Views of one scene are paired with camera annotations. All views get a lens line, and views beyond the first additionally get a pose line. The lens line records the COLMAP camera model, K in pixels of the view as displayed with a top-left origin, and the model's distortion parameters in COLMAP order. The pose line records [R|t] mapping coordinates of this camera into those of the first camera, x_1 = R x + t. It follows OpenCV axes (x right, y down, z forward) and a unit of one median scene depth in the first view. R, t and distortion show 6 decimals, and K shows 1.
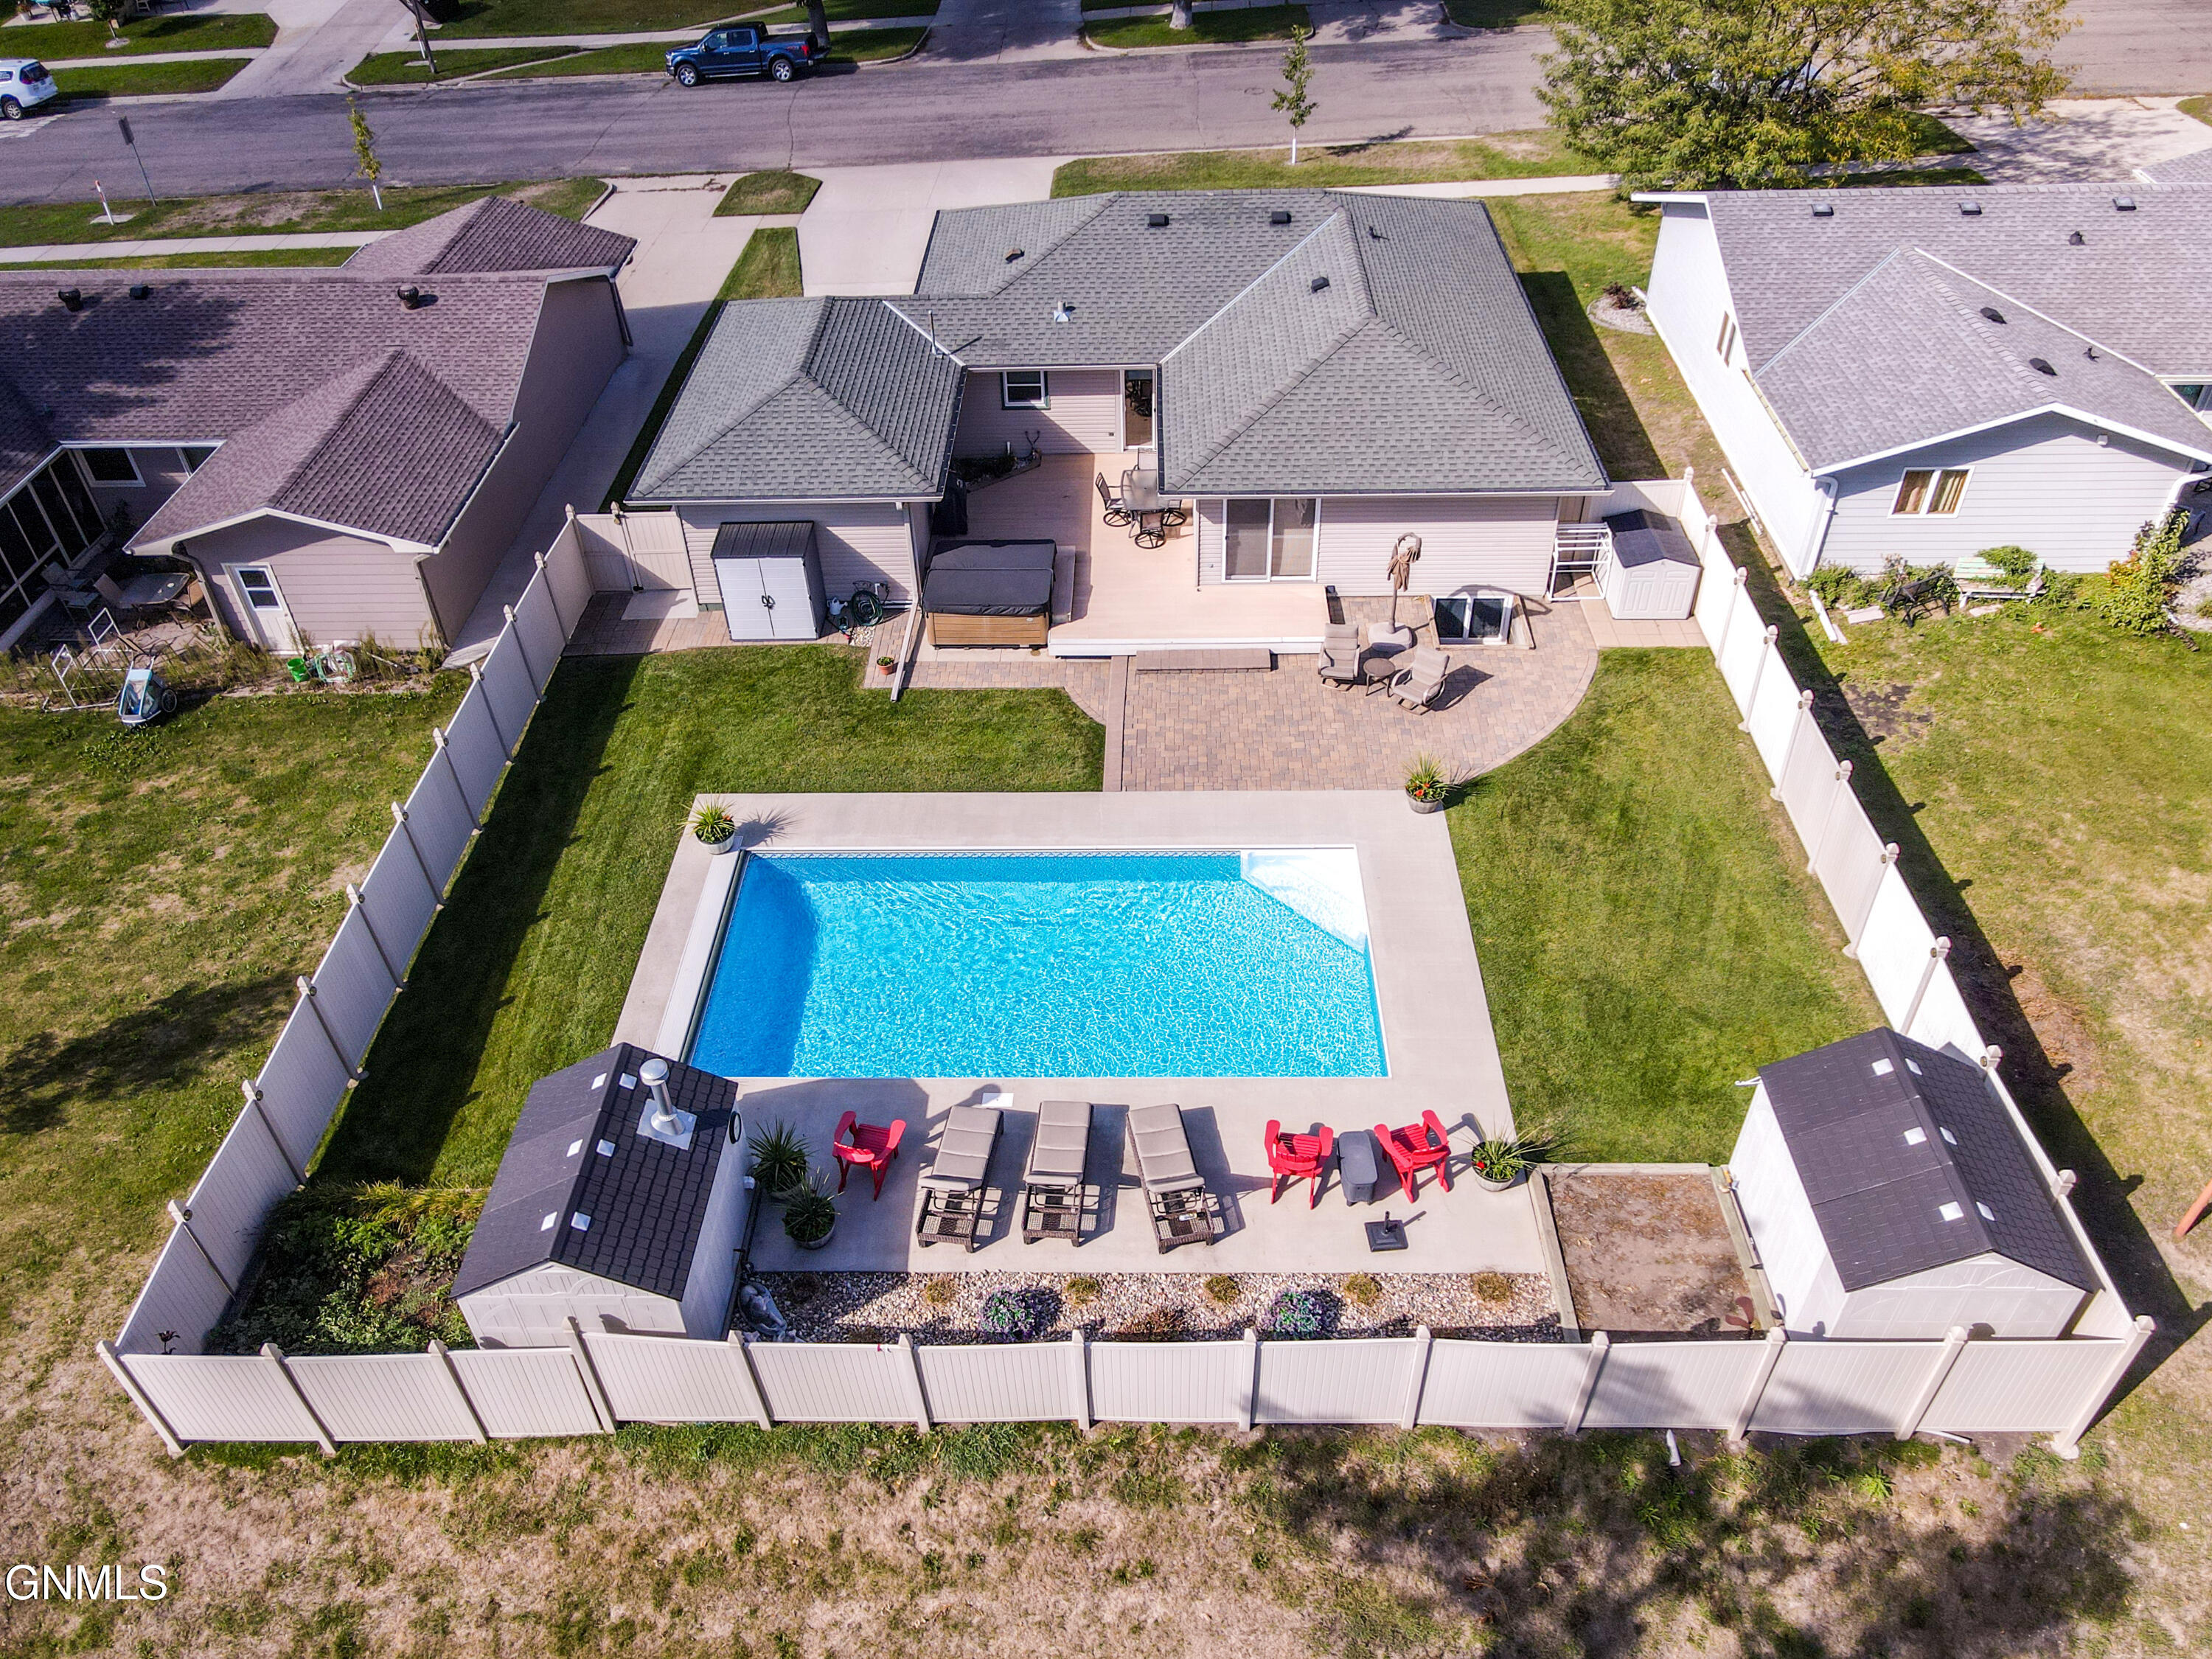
lens RADIAL K [[1609.5, 0, 1106.2], [0, 1609.5, 826.8], [0, 0, 1]] dist [0.023512, -0.001282]
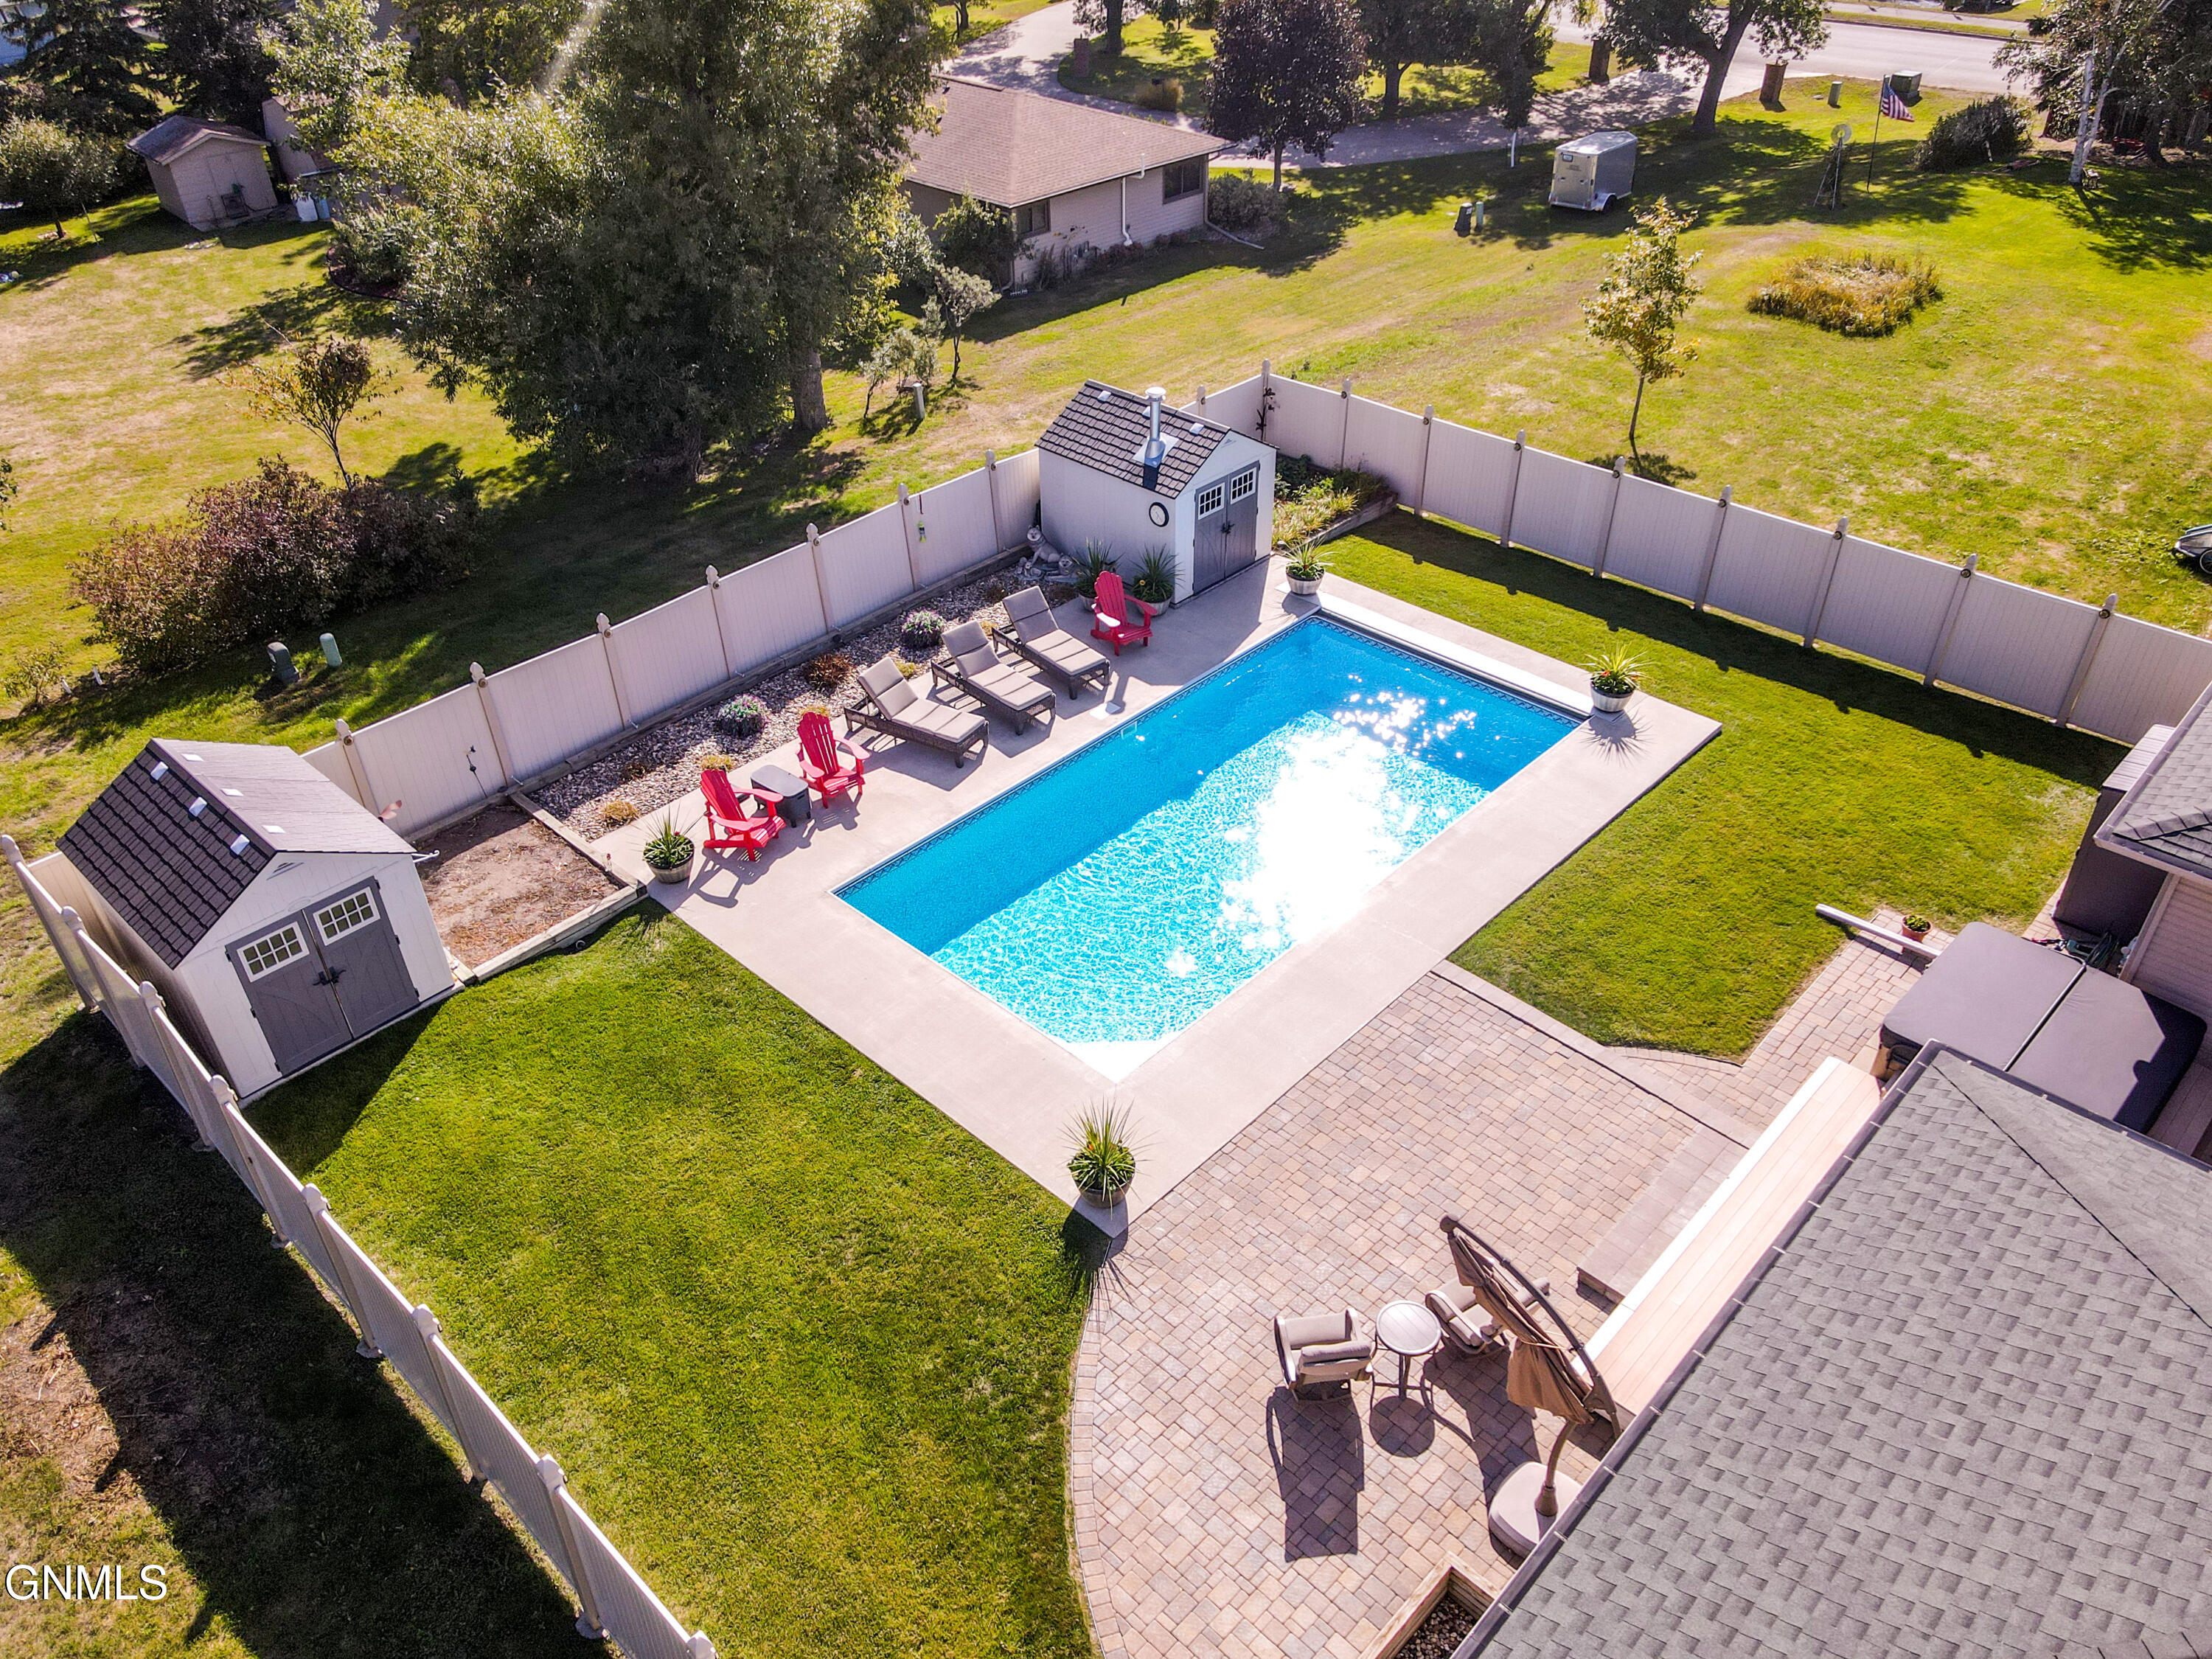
lens RADIAL K [[1609.5, 0, 1095.3], [0, 1609.5, 828.7], [0, 0, 1]] dist [0.023512, -0.001282]
pose [[-0.676982, 0.462229, -0.572748, 0.481199], [-0.447178, 0.359764, 0.818903, -0.554491], [0.584575, 0.810502, -0.036855, 0.912374]]
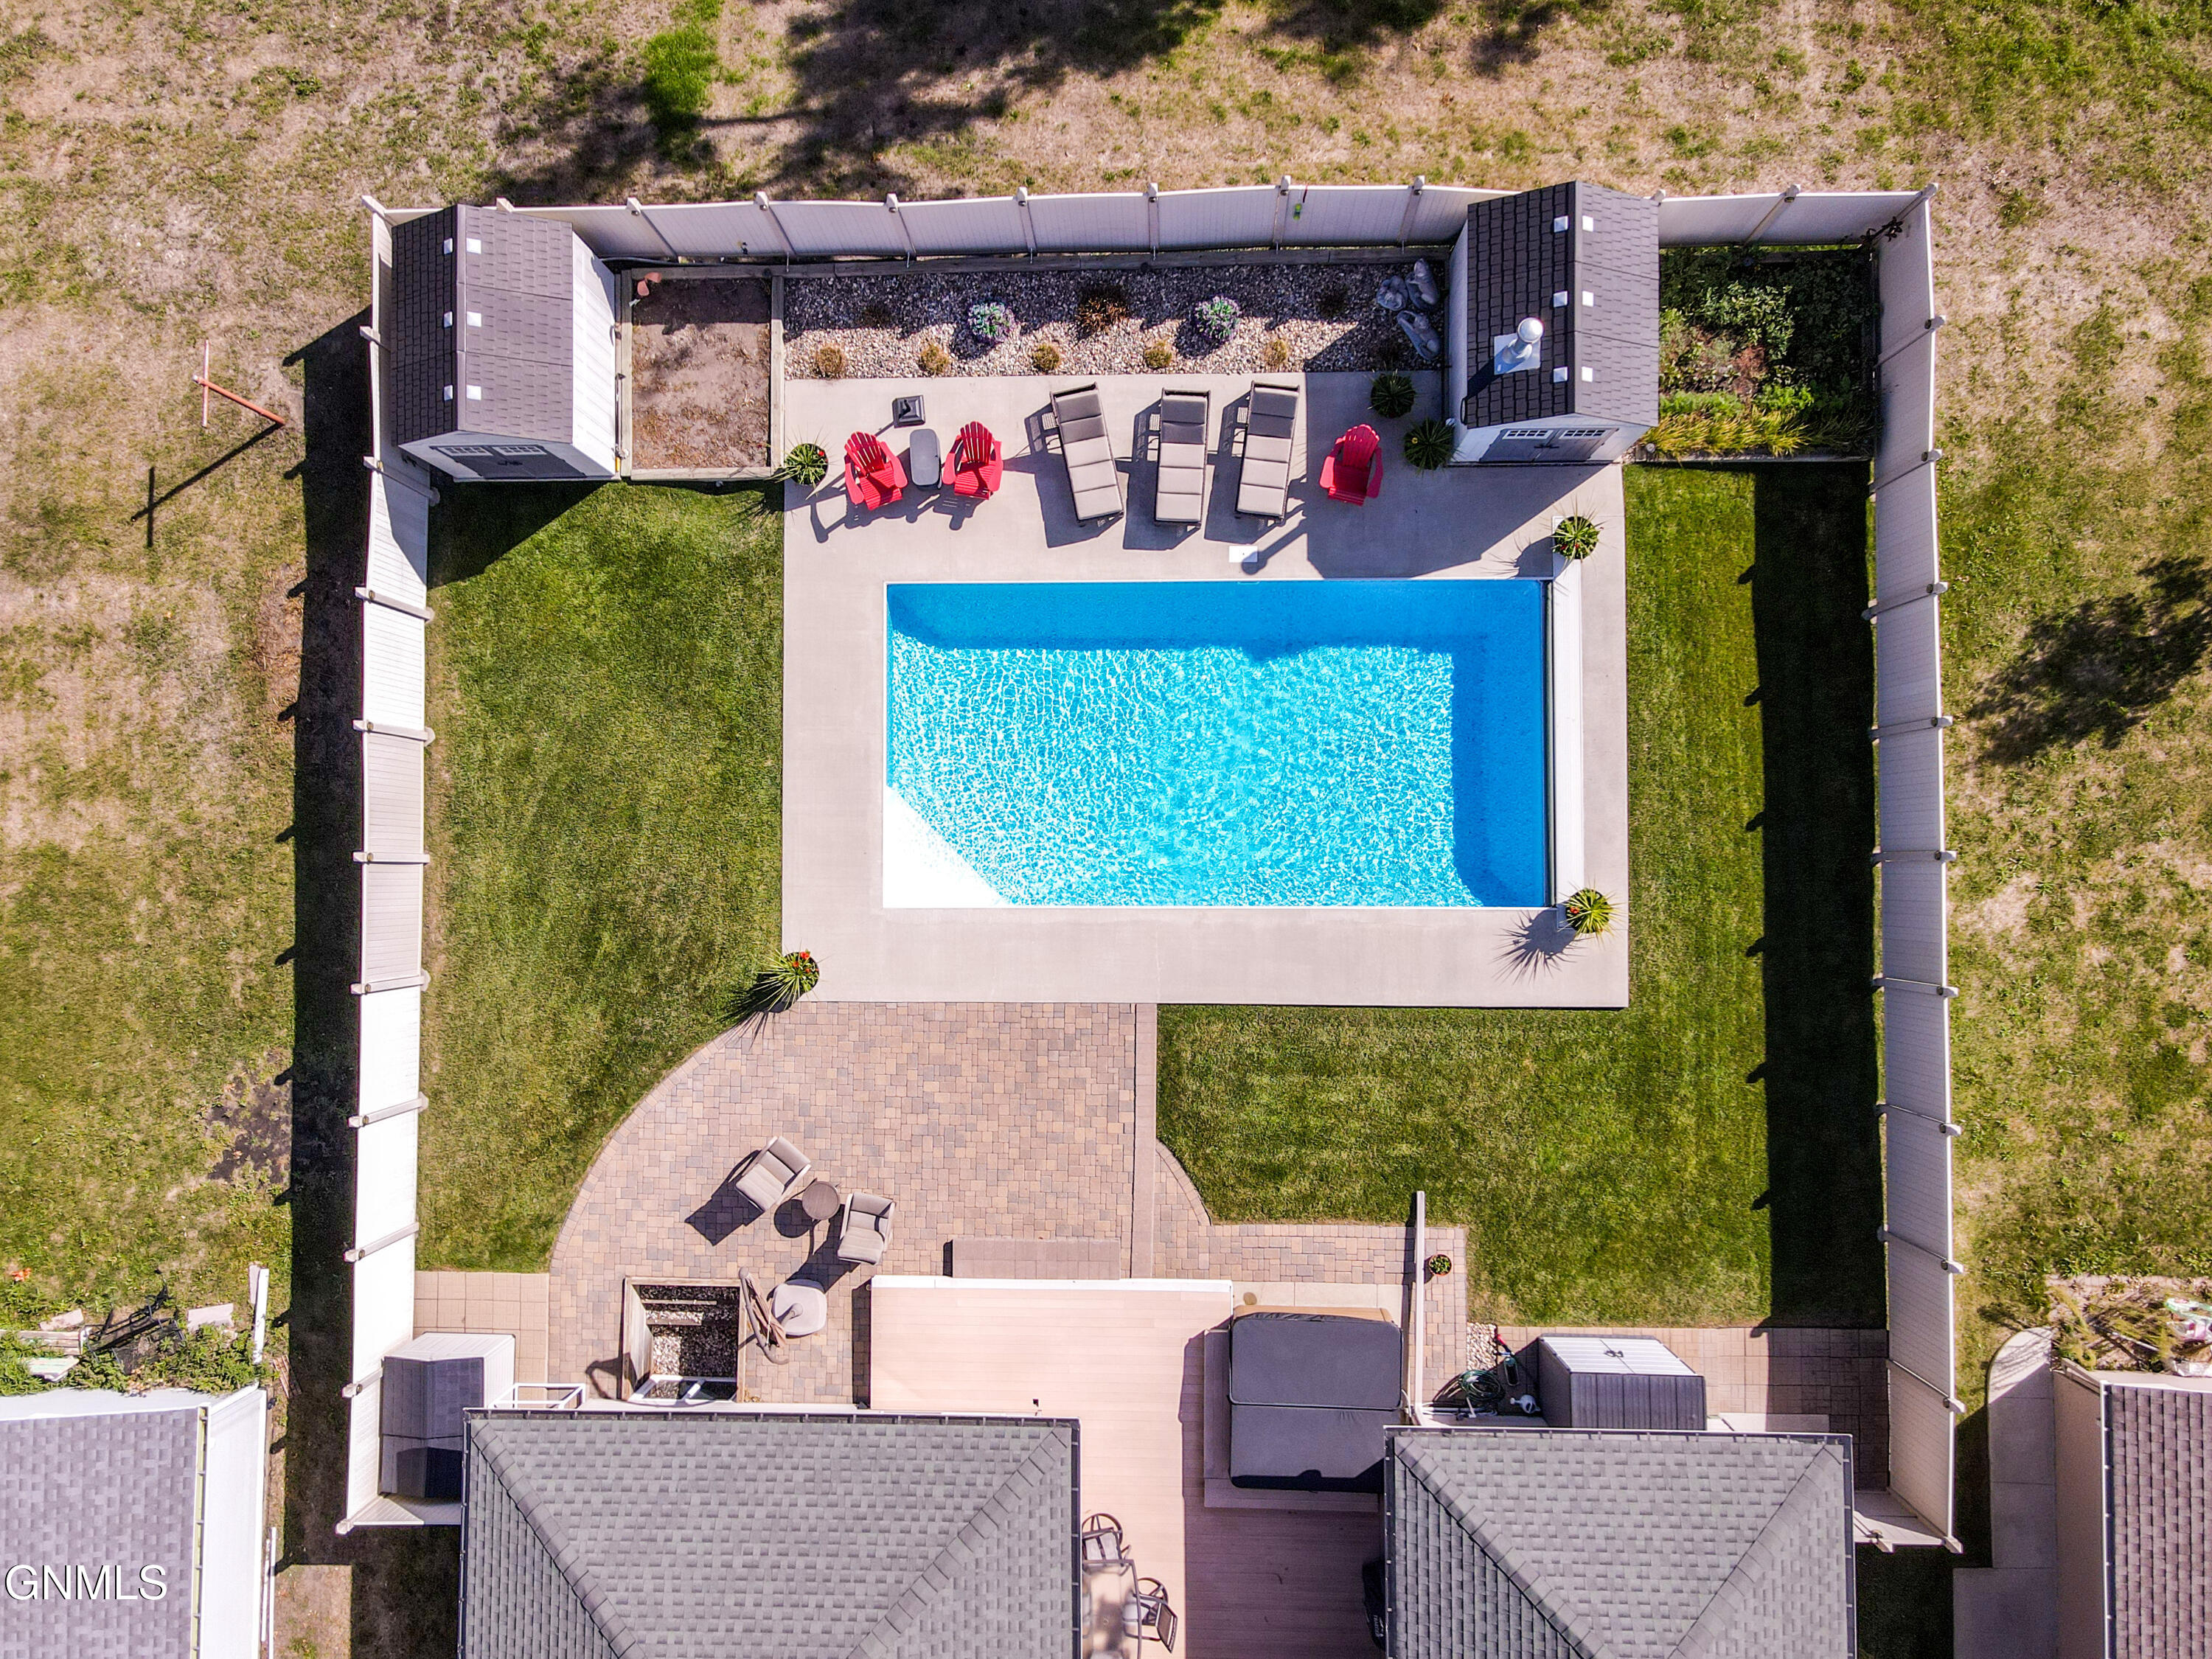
lens RADIAL K [[1609.5, 0, 1096.1], [0, 1609.5, 822.5], [0, 0, 1]] dist [0.023512, -0.001282]
pose [[-0.997225, 0.021793, 0.071190, -0.034686], [0.042415, -0.619560, 0.783802, -0.667098], [0.061188, 0.784647, 0.616916, 0.383886]]
